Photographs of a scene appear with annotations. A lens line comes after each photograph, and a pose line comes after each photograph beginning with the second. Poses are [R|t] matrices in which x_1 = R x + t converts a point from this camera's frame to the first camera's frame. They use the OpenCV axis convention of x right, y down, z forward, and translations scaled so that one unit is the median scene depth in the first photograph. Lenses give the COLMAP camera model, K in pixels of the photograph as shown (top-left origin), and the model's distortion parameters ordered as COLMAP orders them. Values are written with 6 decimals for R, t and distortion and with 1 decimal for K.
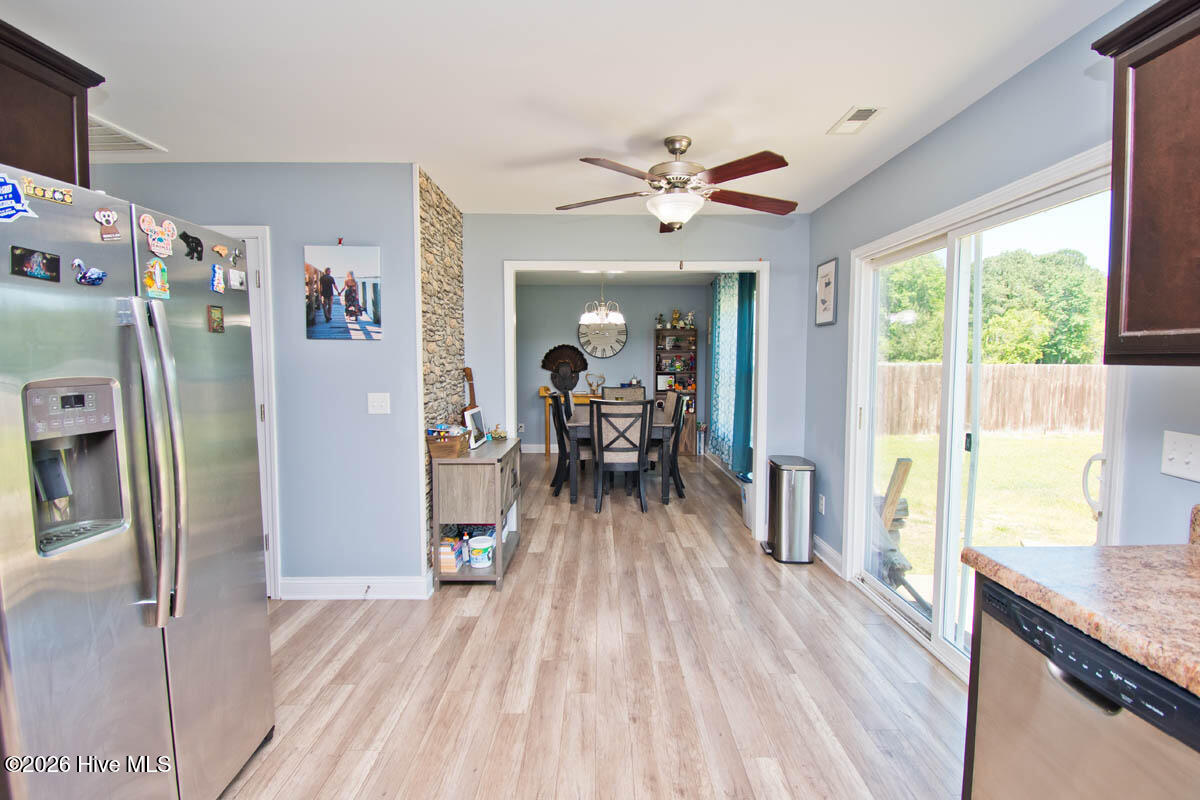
lens RADIAL K [[580.0, 0, 611.8], [0, 580.0, 398.3], [0, 0, 1]] dist [-0.024971, -0.001786]
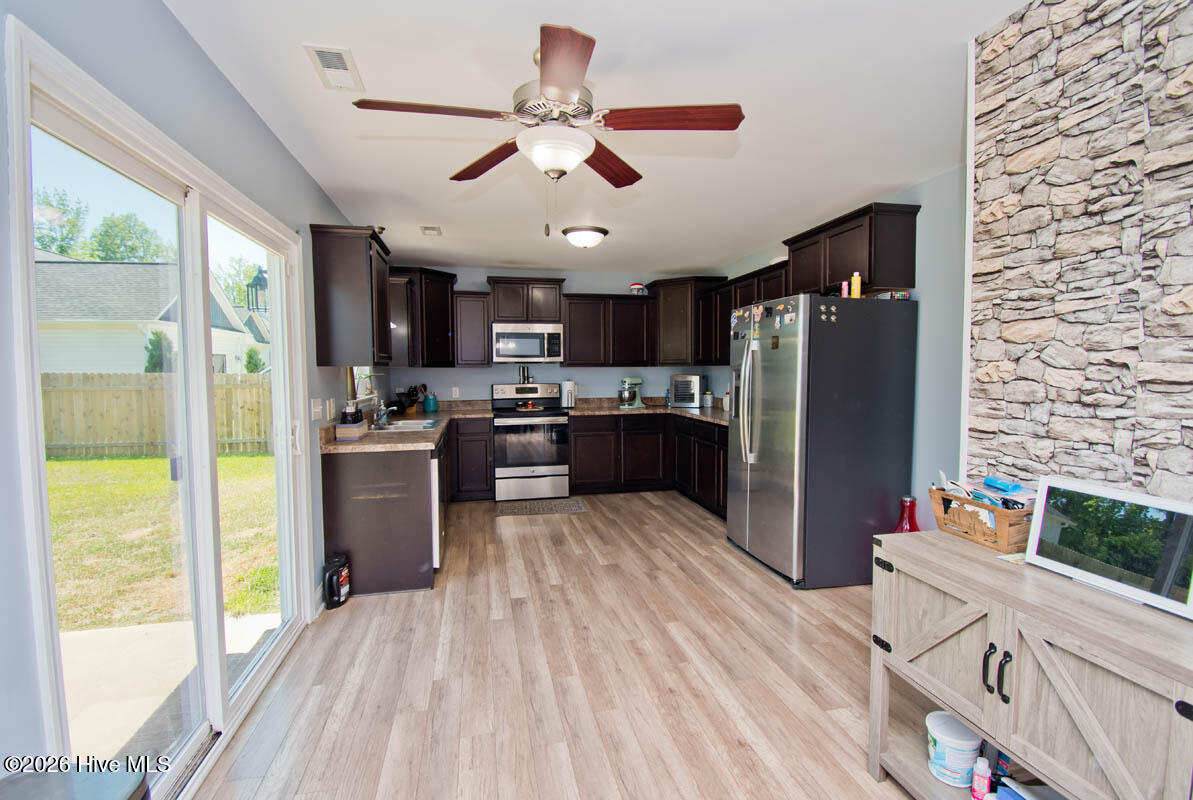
lens RADIAL K [[549.5, 0, 577.7], [0, 549.5, 403.2], [0, 0, 1]] dist [-0.010128, -0.009655]
pose [[-0.987688, 0.014126, -0.155798, 0.191403], [-0.005981, 0.991776, 0.127843, -0.100080], [0.156323, 0.127200, -0.979481, 1.680864]]
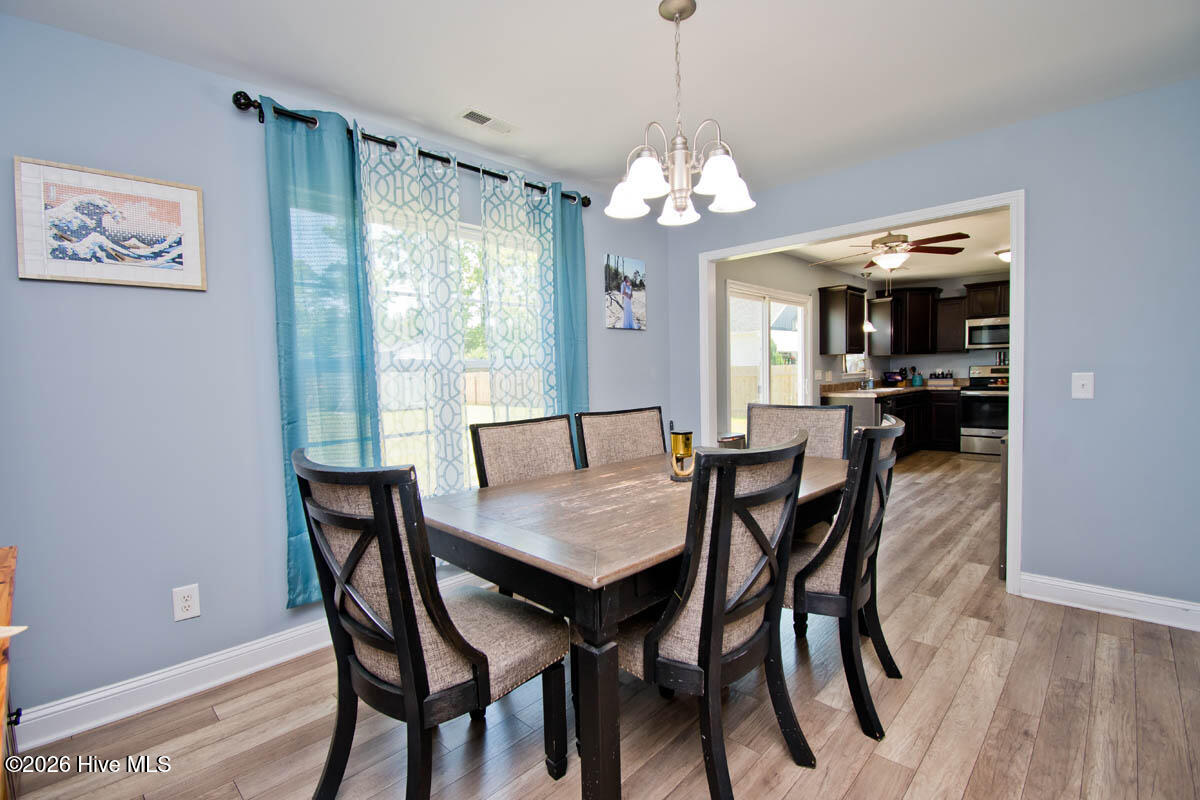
lens RADIAL K [[538.0, 0, 603.7], [0, 538.0, 395.9], [0, 0, 1]] dist [0.004991, -0.016010]
pose [[-0.706353, -0.022131, 0.707513, -0.419697], [0.065814, 0.993128, 0.096771, -0.132343], [-0.704793, 0.114918, -0.700043, 2.722804]]
